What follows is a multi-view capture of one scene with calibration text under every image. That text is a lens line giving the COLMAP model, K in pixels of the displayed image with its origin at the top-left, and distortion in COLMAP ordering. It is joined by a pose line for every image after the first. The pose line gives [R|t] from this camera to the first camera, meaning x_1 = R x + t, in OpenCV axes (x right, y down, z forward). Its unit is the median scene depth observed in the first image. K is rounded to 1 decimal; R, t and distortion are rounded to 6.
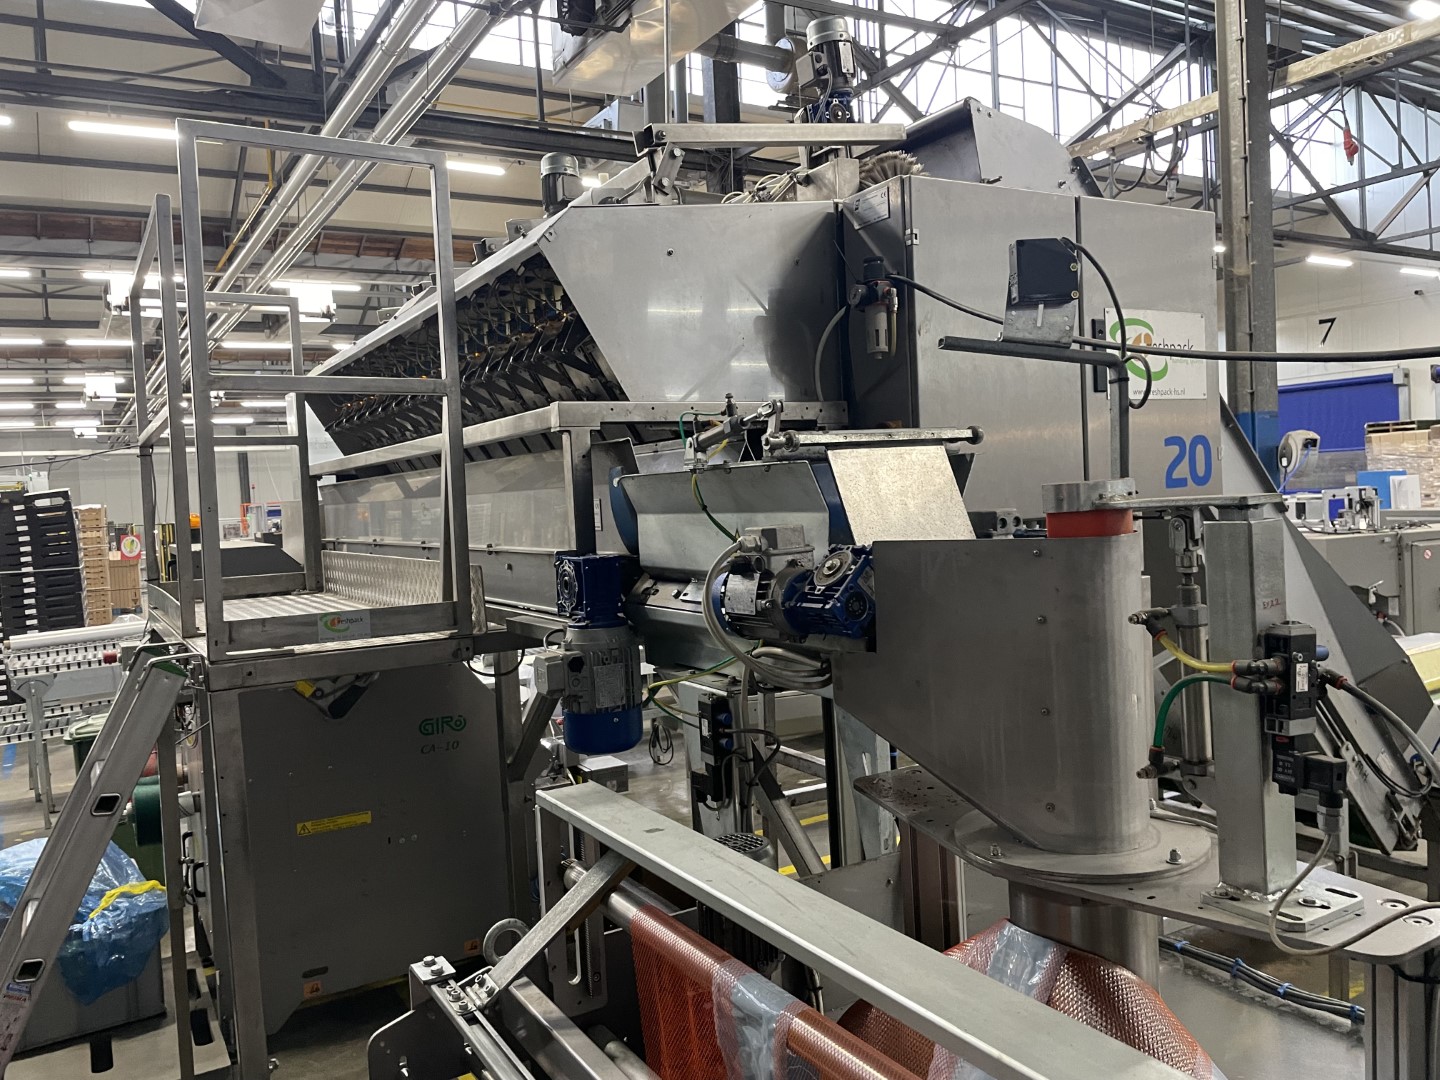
lens RADIAL K [[1099.9, 0, 715.1], [0, 1099.9, 536.7], [0, 0, 1]] dist [0.079776, -0.113261]
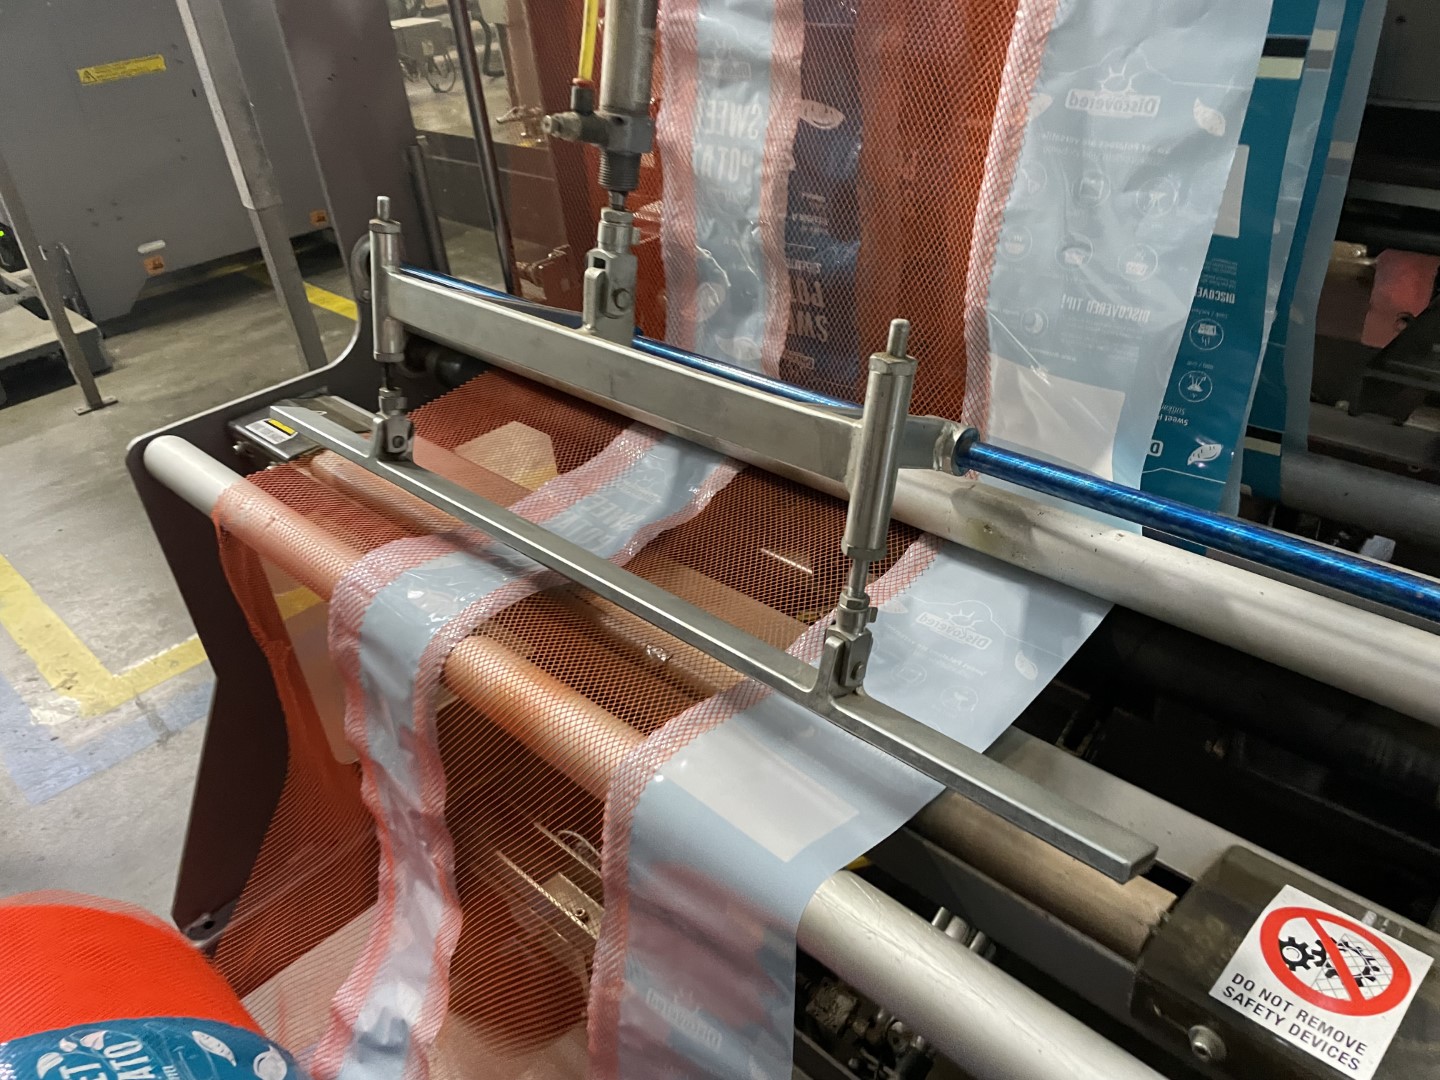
lens RADIAL K [[1099.9, 0, 731.5], [0, 1099.9, 546.2], [0, 0, 1]] dist [0.079776, -0.113261]
pose [[0.964632, -0.166017, 0.204754, -0.129703], [0.045200, 0.869422, 0.491998, 0.176067], [-0.259698, -0.465342, 0.846176, 0.003682]]
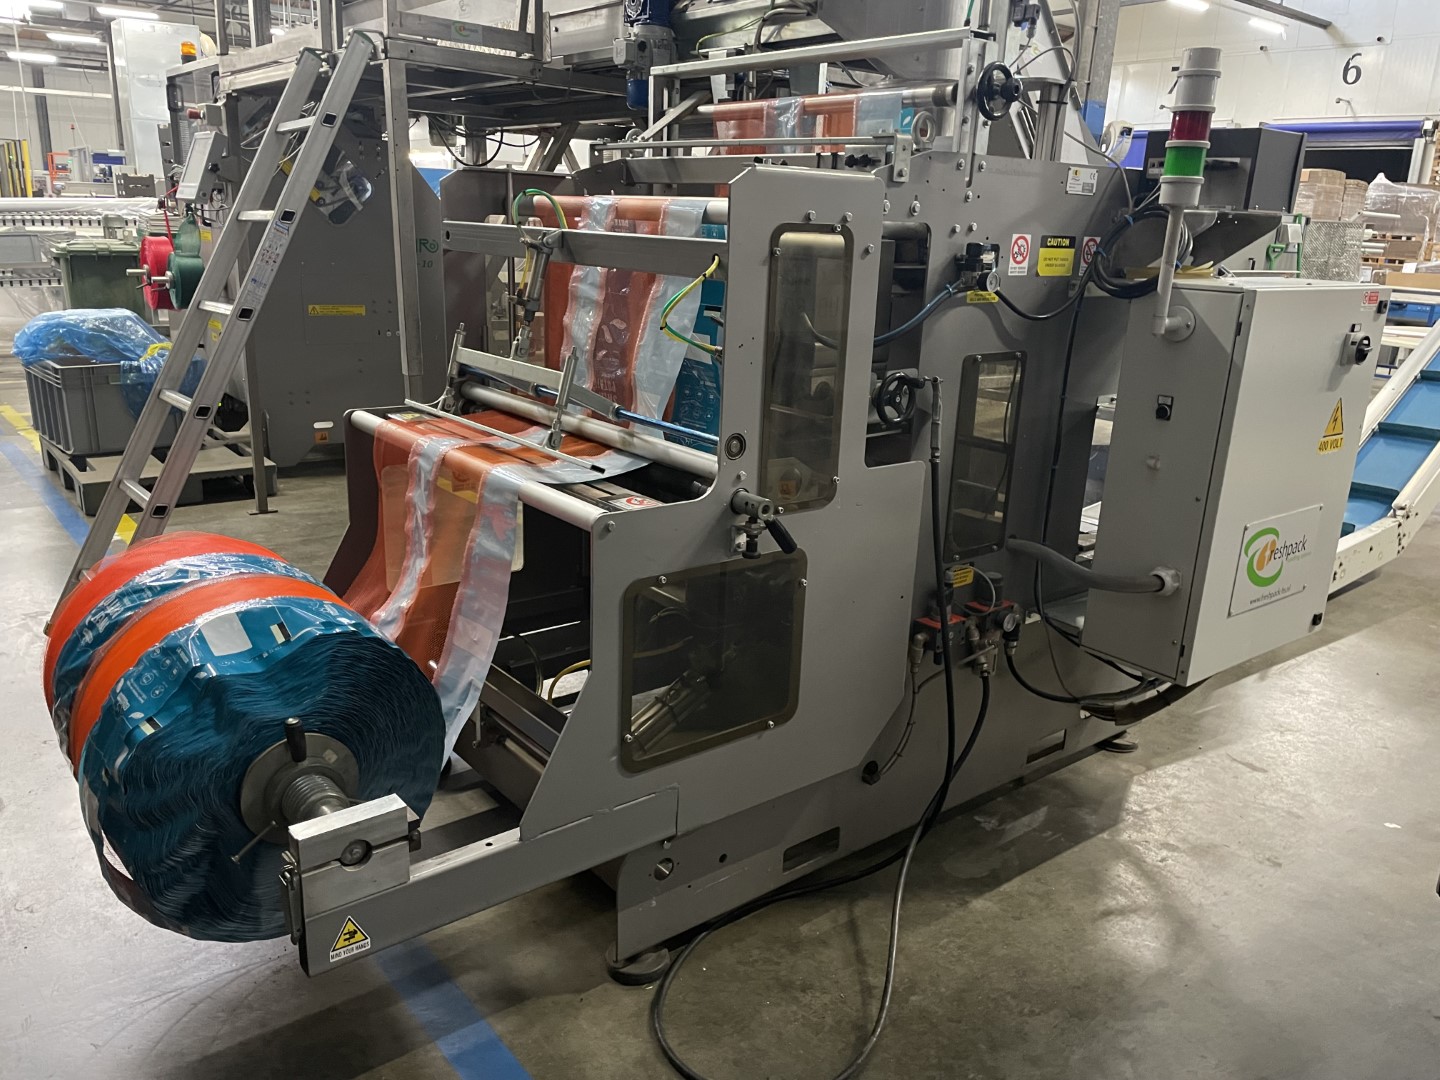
lens RADIAL K [[1099.9, 0, 727.6], [0, 1099.9, 552.4], [0, 0, 1]] dist [0.079776, -0.113261]
pose [[0.985752, 0.046766, 0.161574, -0.096206], [-0.085503, 0.966527, 0.241896, 0.178816], [-0.144853, -0.252265, 0.956755, -0.331741]]
